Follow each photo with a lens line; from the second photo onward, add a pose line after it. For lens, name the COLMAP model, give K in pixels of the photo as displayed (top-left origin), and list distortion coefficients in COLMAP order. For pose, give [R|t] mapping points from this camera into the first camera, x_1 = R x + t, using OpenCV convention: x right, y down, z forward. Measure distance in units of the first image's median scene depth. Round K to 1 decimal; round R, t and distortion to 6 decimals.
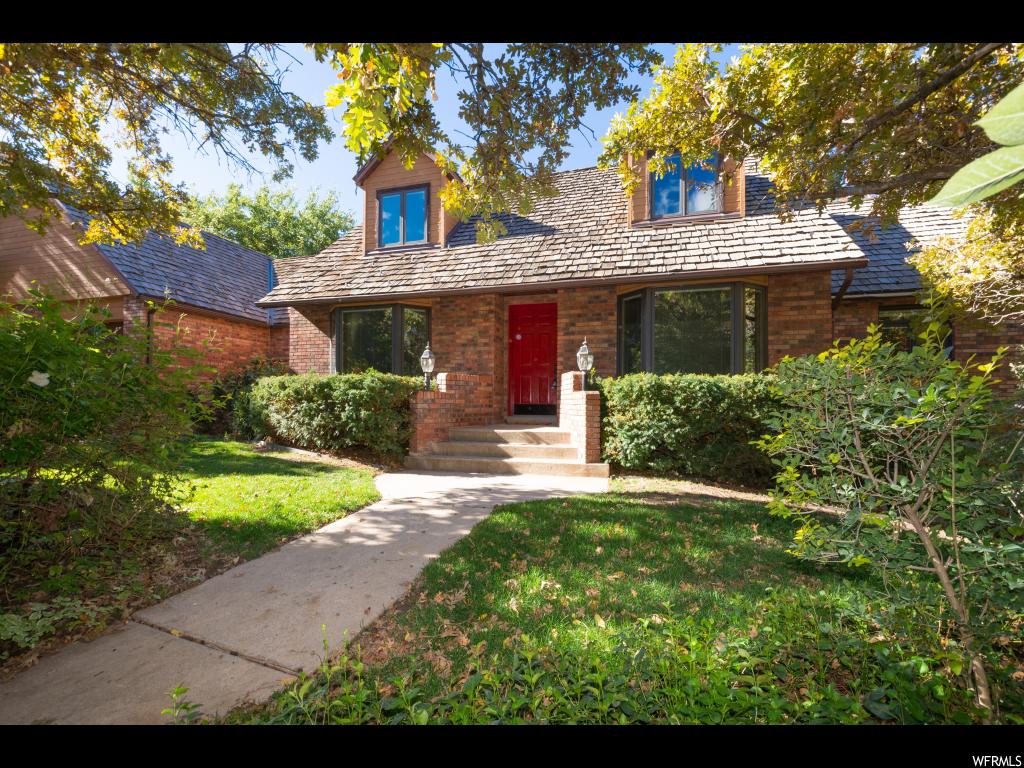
lens RADIAL K [[428.8, 0, 512.0], [0, 428.8, 372.9], [0, 0, 1]] dist [-0.000190, -0.000028]
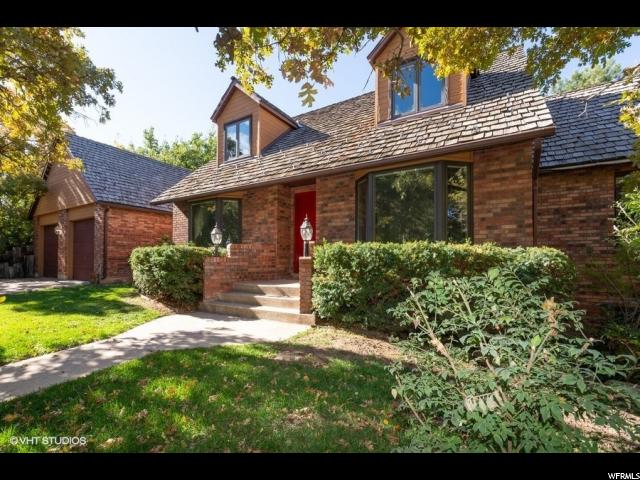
lens RADIAL K [[277.1, 0, 320.0], [0, 277.1, 240.0], [0, 0, 1]] dist [0.001148, 0.000172]
pose [[0.971024, -0.022567, -0.237914, 0.375680], [0.022314, 0.999744, -0.003754, -0.002469], [0.237937, -0.001664, 0.971279, 0.189123]]
